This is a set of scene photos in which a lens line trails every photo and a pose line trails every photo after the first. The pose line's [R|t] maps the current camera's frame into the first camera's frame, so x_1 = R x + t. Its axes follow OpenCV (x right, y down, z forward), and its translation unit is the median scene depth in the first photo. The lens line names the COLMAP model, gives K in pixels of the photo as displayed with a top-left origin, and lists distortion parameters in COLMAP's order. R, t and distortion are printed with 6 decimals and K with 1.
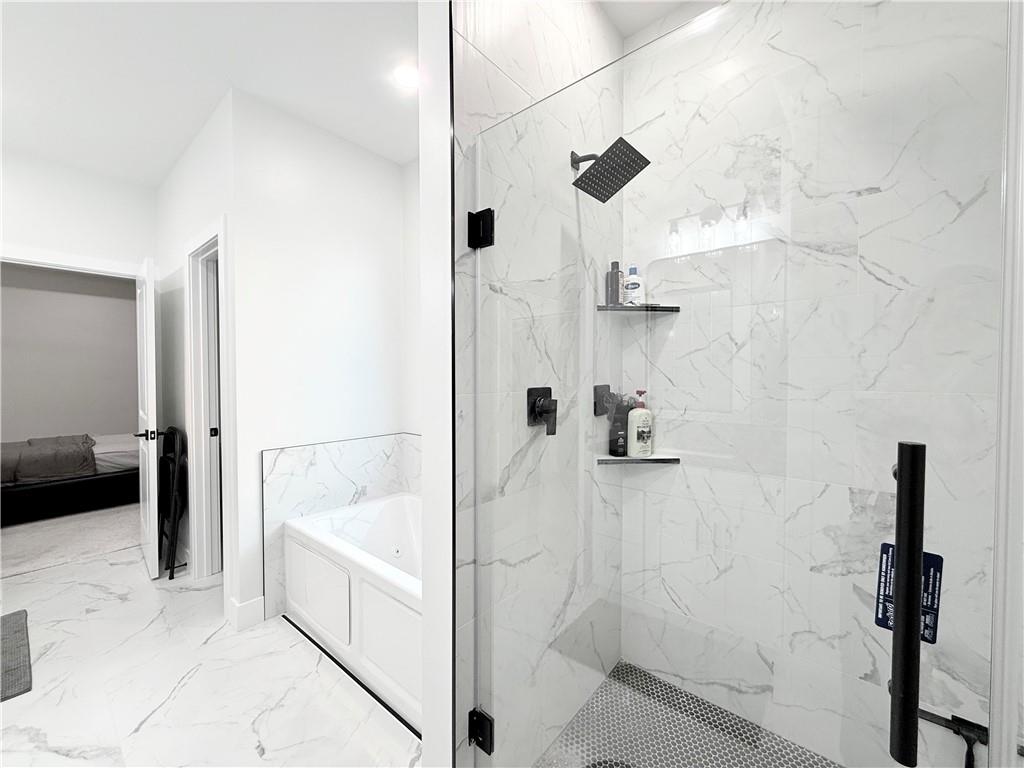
lens RADIAL K [[408.1, 0, 509.9], [0, 408.1, 384.2], [0, 0, 1]] dist [-0.000930, 0.000109]
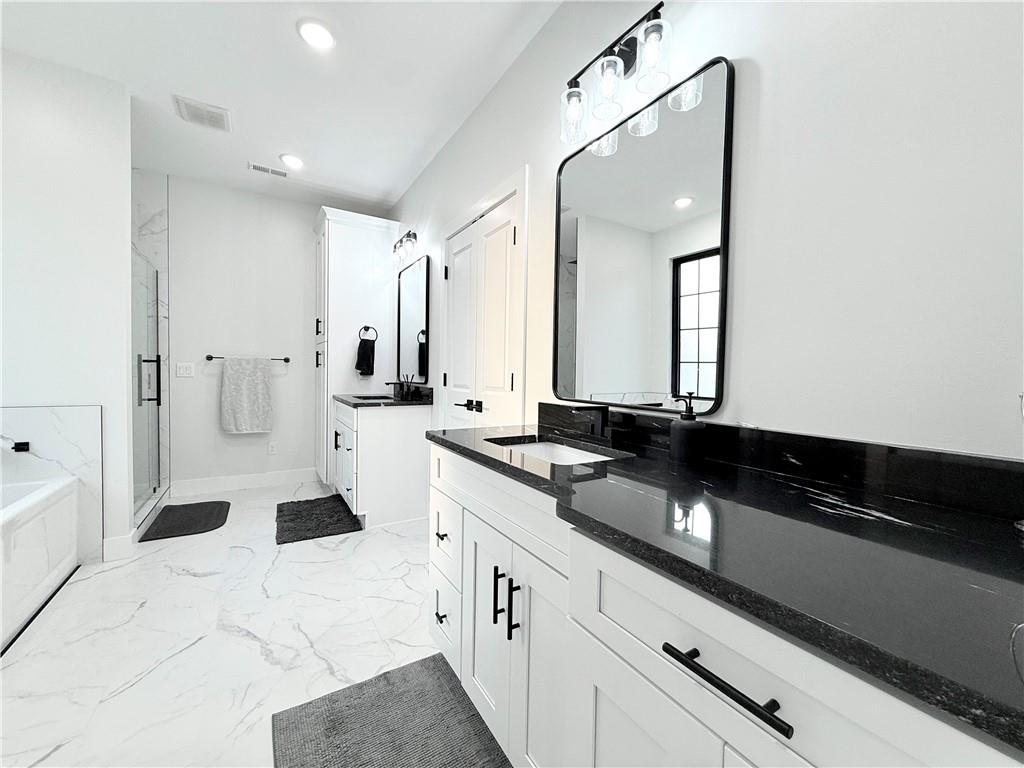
lens RADIAL K [[408.1, 0, 509.9], [0, 408.1, 384.2], [0, 0, 1]] dist [-0.000930, 0.000109]
pose [[-0.950170, -0.026755, 0.310583, -2.108694], [-0.011090, 0.998581, 0.052093, 0.069564], [-0.311536, 0.046053, -0.949118, 1.810369]]
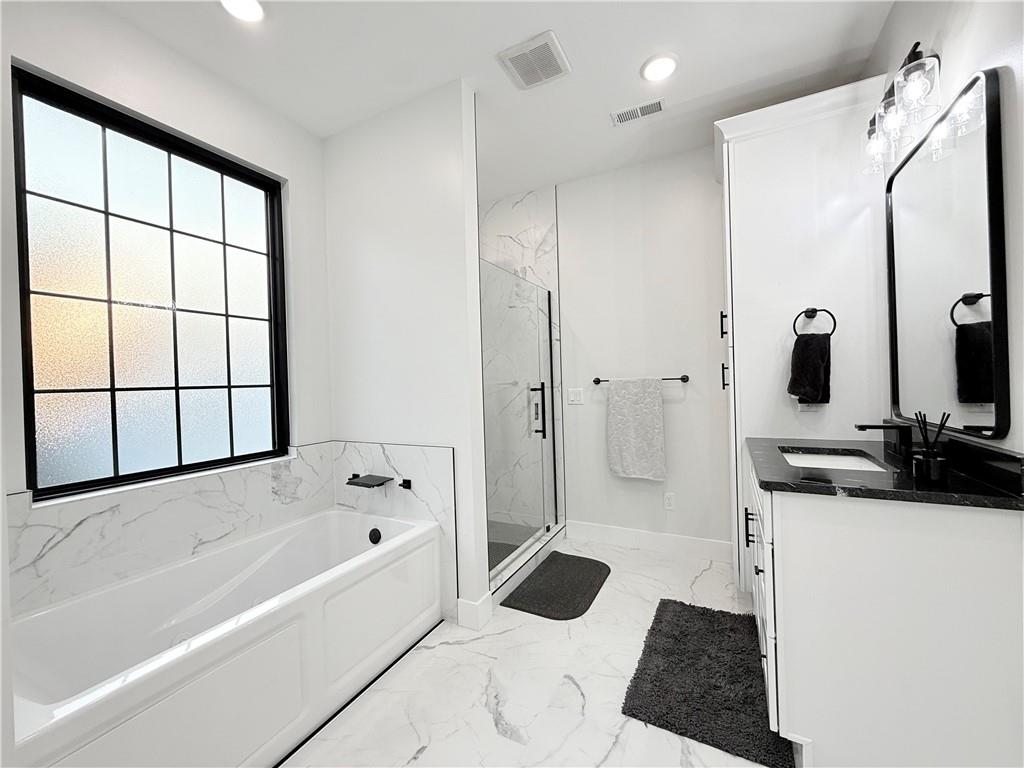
lens RADIAL K [[408.1, 0, 509.9], [0, 408.1, 384.2], [0, 0, 1]] dist [-0.000930, 0.000109]
pose [[-0.222832, 0.001671, 0.974855, -1.544714], [0.052291, 0.998579, 0.010241, 0.029755], [-0.973453, 0.053258, -0.222603, 0.933428]]
